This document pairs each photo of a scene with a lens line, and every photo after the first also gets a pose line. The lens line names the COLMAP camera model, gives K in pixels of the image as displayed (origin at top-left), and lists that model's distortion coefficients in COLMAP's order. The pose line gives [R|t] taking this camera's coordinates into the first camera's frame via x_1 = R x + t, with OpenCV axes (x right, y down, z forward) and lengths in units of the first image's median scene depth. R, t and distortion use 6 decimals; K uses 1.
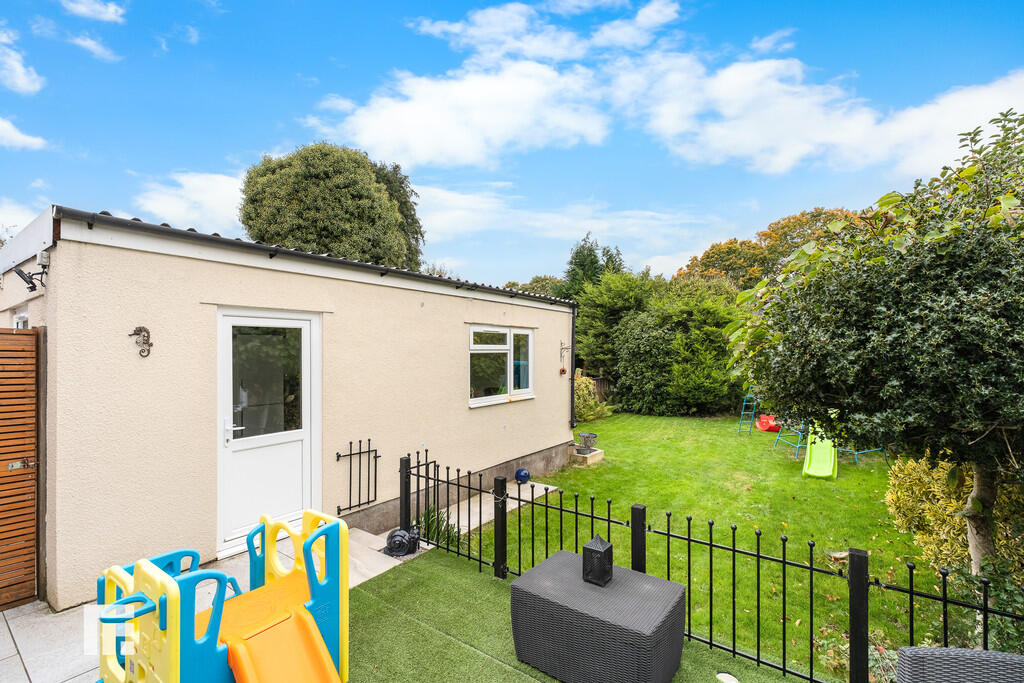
lens RADIAL K [[455.3, 0, 509.4], [0, 455.3, 349.2], [0, 0, 1]] dist [-0.000624, 0.000149]
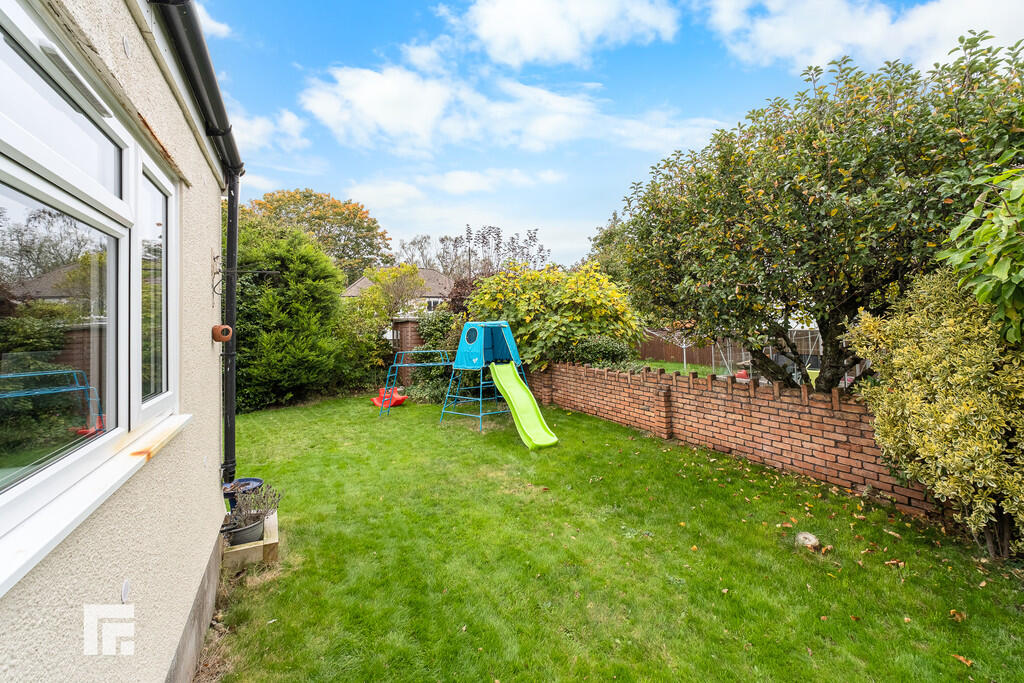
lens RADIAL K [[444.0, 0, 515.1], [0, 444.0, 310.1], [0, 0, 1]] dist [0.000112, 0.000035]
pose [[0.453878, 0.014830, 0.890940, -0.054162], [0.022438, 0.999354, -0.028065, 0.027139], [-0.890781, 0.032729, 0.453252, 0.377033]]
